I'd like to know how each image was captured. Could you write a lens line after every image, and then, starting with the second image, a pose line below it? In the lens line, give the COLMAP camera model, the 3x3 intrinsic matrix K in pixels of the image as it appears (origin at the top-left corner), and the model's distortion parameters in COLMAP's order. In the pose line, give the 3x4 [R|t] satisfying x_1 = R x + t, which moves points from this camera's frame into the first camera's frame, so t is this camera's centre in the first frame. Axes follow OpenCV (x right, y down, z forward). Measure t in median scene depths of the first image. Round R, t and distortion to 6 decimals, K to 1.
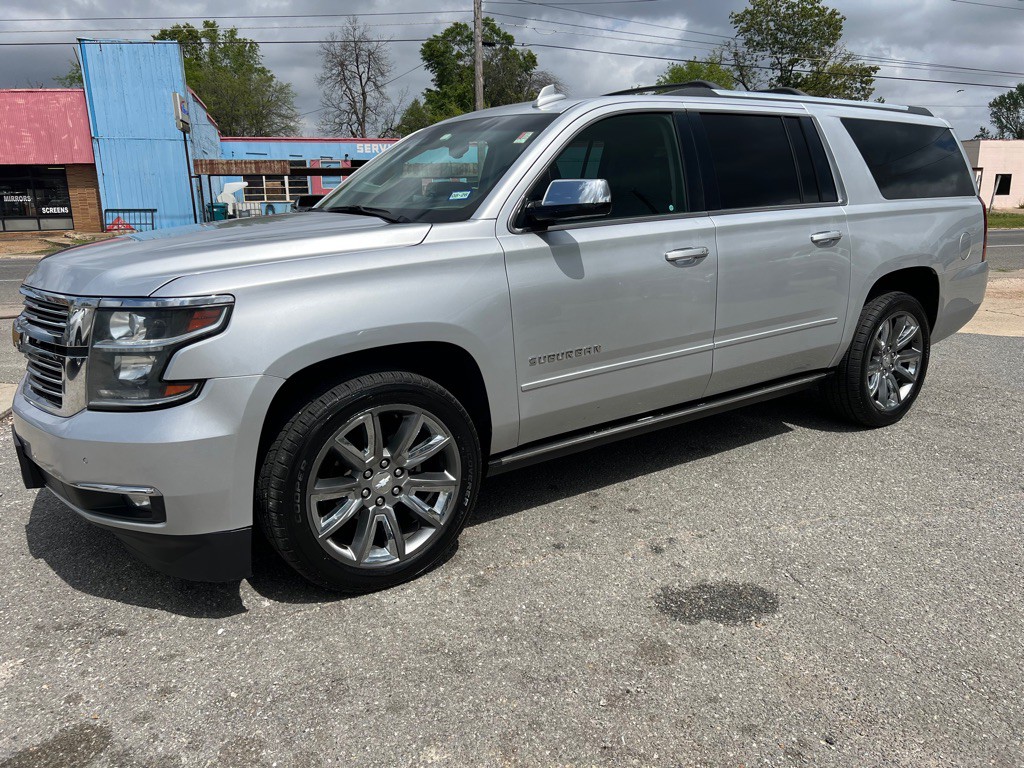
lens RADIAL K [[768.1, 0, 506.8], [0, 768.1, 377.2], [0, 0, 1]] dist [0.053756, -0.059008]
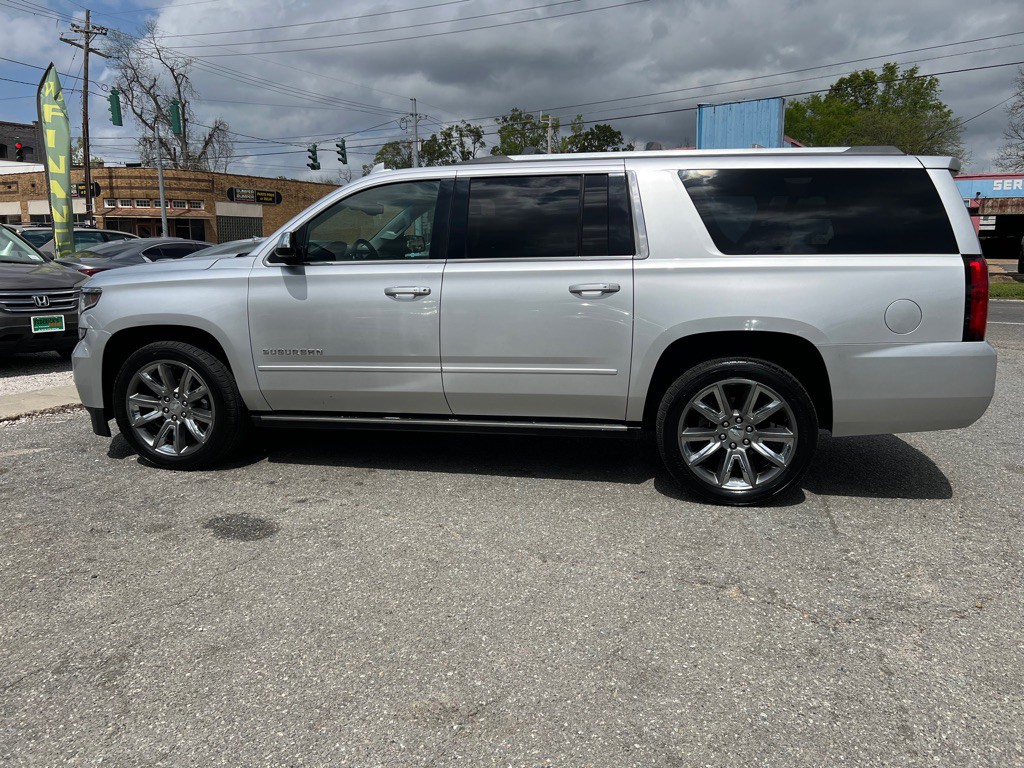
lens RADIAL K [[768.1, 0, 514.1], [0, 768.1, 371.7], [0, 0, 1]] dist [0.053756, -0.059008]
pose [[0.689093, 0.137062, -0.711593, 0.139932], [-0.177418, 0.983976, 0.017718, -0.009187], [0.702619, 0.114041, 0.702368, 0.028175]]
